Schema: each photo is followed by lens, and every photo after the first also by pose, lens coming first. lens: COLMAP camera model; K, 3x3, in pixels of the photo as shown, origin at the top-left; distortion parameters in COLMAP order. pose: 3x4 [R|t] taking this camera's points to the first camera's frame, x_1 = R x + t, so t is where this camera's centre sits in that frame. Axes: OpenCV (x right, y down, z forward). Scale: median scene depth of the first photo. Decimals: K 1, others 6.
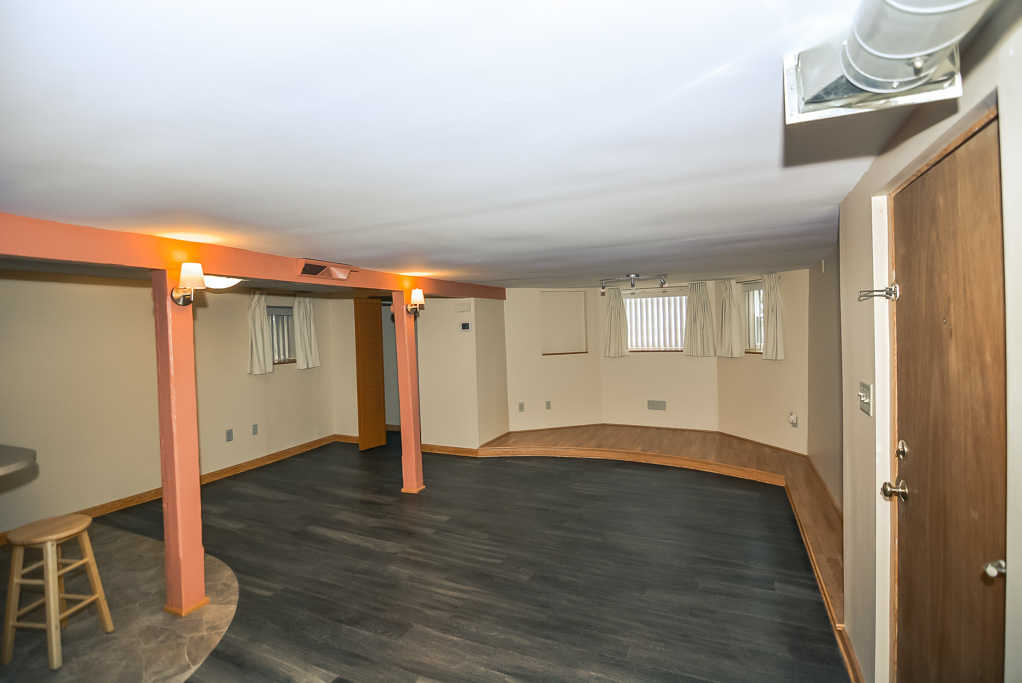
lens RADIAL K [[493.9, 0, 511.0], [0, 493.9, 341.5], [0, 0, 1]] dist [-0.005315, -0.012447]
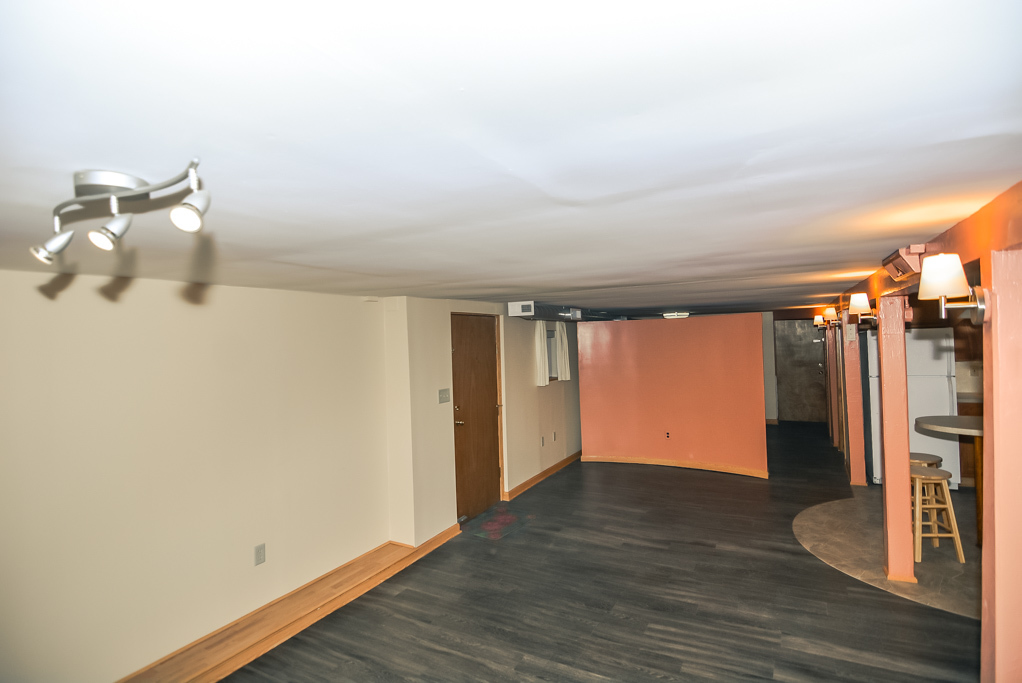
lens RADIAL K [[493.9, 0, 511.0], [0, 493.9, 341.5], [0, 0, 1]] dist [-0.005315, -0.012447]
pose [[-0.993968, 0.061426, 0.090852, 0.116106], [0.063987, 0.997624, 0.025545, -0.103167], [-0.089067, 0.031204, -0.995537, 1.909465]]
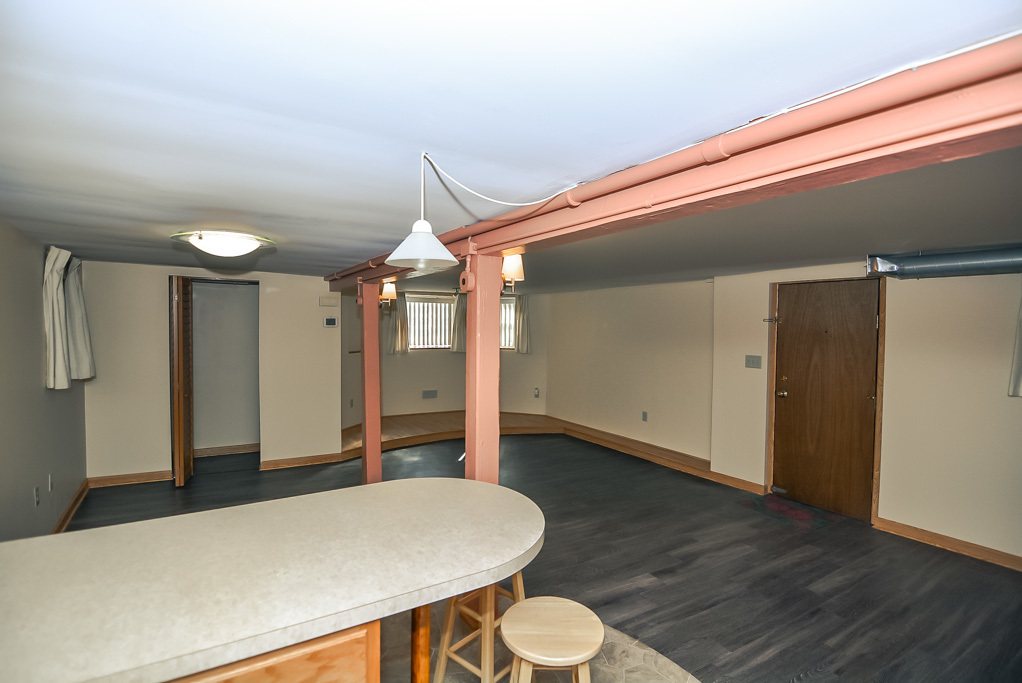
lens RADIAL K [[493.9, 0, 511.0], [0, 493.9, 341.5], [0, 0, 1]] dist [-0.005315, -0.012447]
pose [[0.564060, 0.006400, 0.825709, -1.193396], [-0.003656, 0.999980, -0.005254, 0.016511], [-0.825725, -0.000055, 0.564072, 0.357504]]
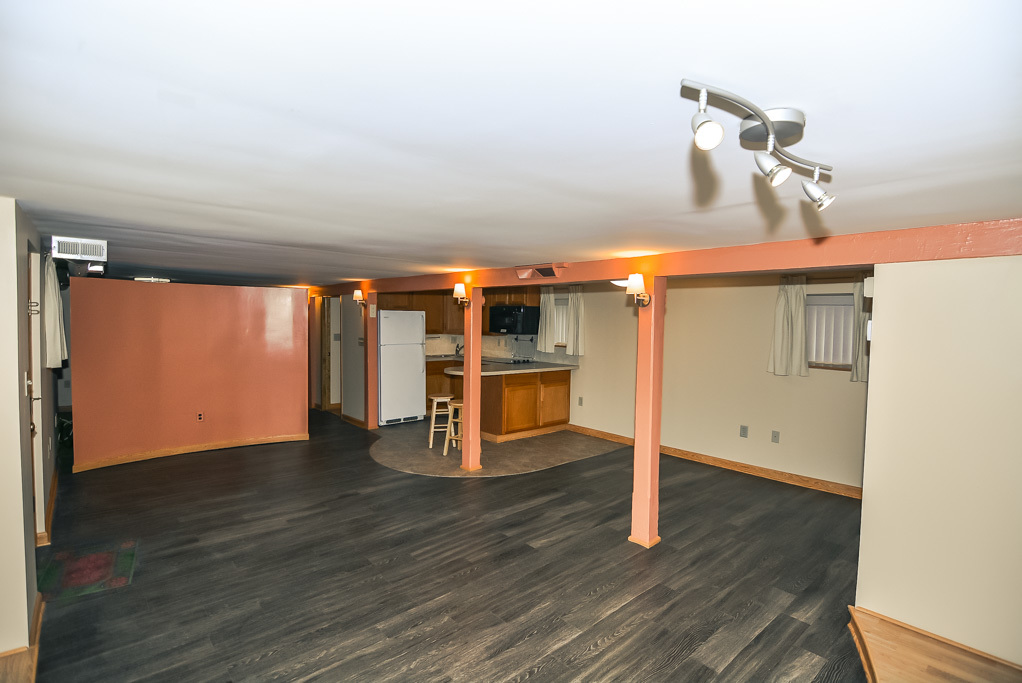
lens RADIAL K [[493.9, 0, 511.0], [0, 493.9, 341.5], [0, 0, 1]] dist [-0.005315, -0.012447]
pose [[-0.421002, 0.064283, -0.904779, 0.795909], [-0.031987, 0.995813, 0.085634, -0.087271], [0.906496, 0.064993, -0.417183, 1.600375]]
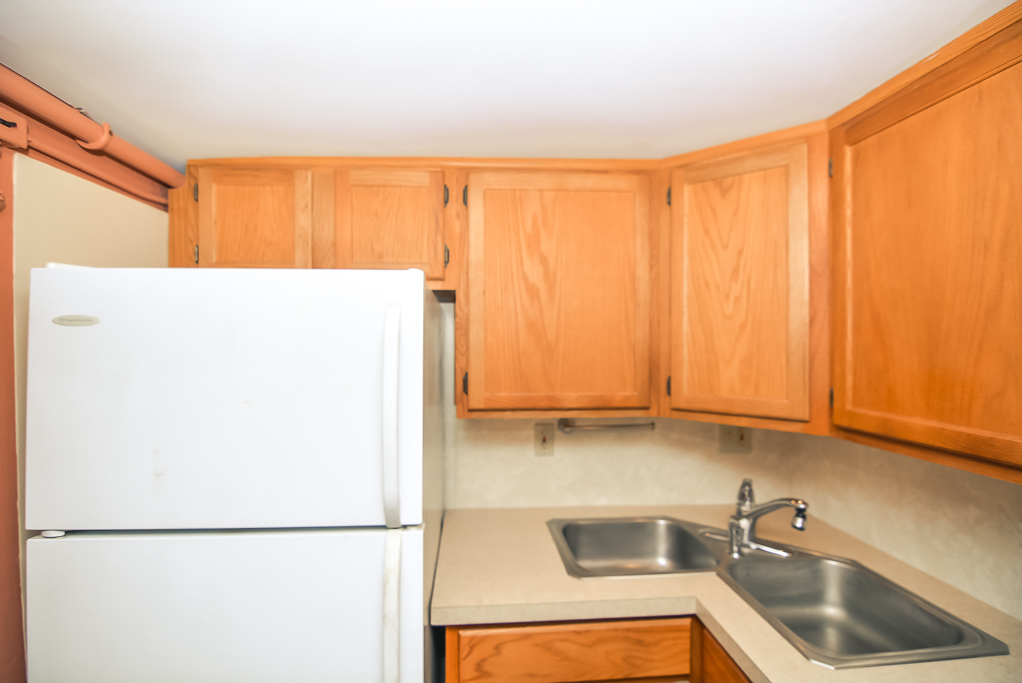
lens RADIAL K [[506.1, 0, 511.0], [0, 506.1, 341.5], [0, 0, 1]] dist [-0.002721, -0.012978]
pose [[-0.879653, 0.027897, -0.474797, -1.017485], [0.008634, 0.999051, 0.042703, 0.011083], [0.475538, 0.033464, -0.879059, 0.567738]]
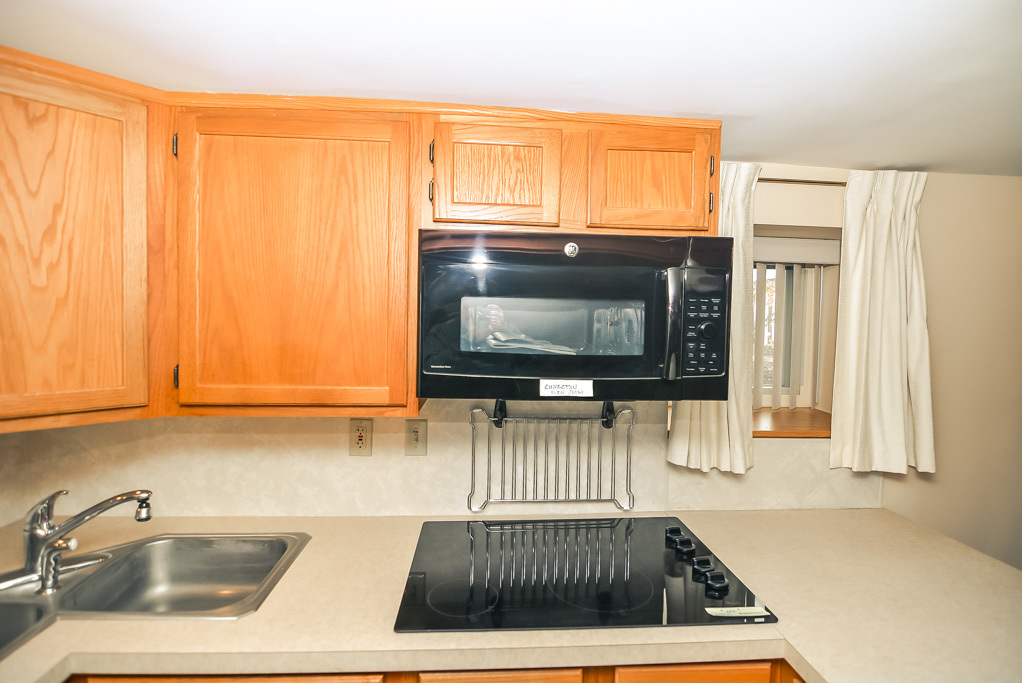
lens RADIAL K [[506.1, 0, 511.0], [0, 506.1, 341.5], [0, 0, 1]] dist [-0.002721, -0.012978]
pose [[0.457022, 0.076220, -0.886184, -0.956982], [-0.060377, 0.996682, 0.054586, 0.008267], [0.887404, 0.028558, 0.460108, 0.401873]]
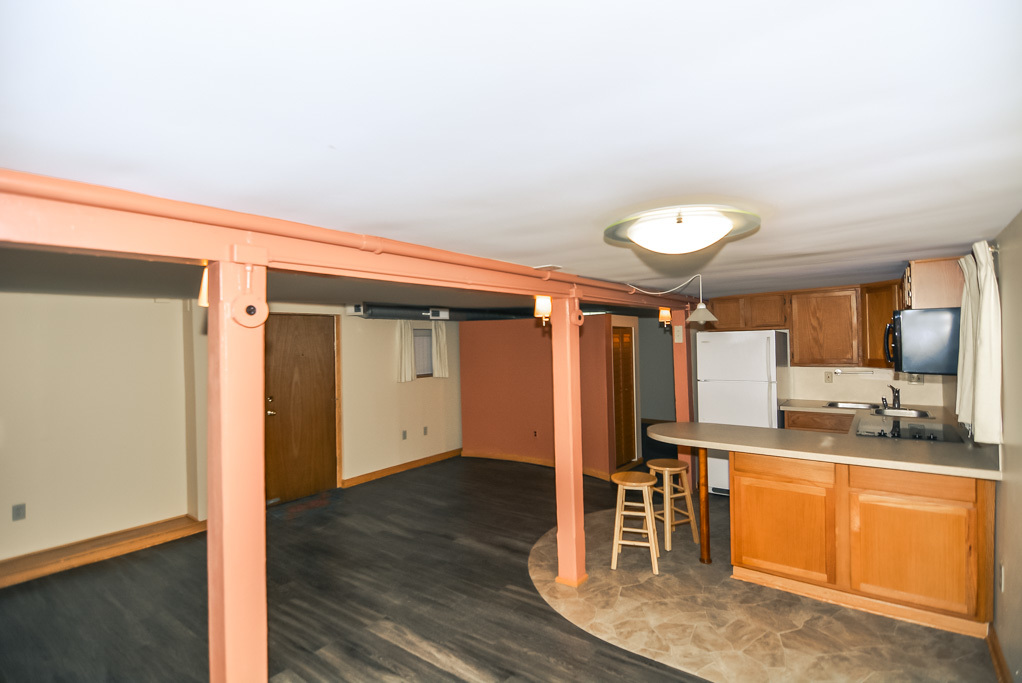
lens RADIAL K [[493.9, 0, 511.0], [0, 493.9, 341.5], [0, 0, 1]] dist [-0.005315, -0.012447]
pose [[-0.971872, 0.049575, 0.230234, -0.698255], [0.056532, 0.998119, 0.023714, -0.063034], [-0.228625, 0.036063, -0.972846, 1.848937]]
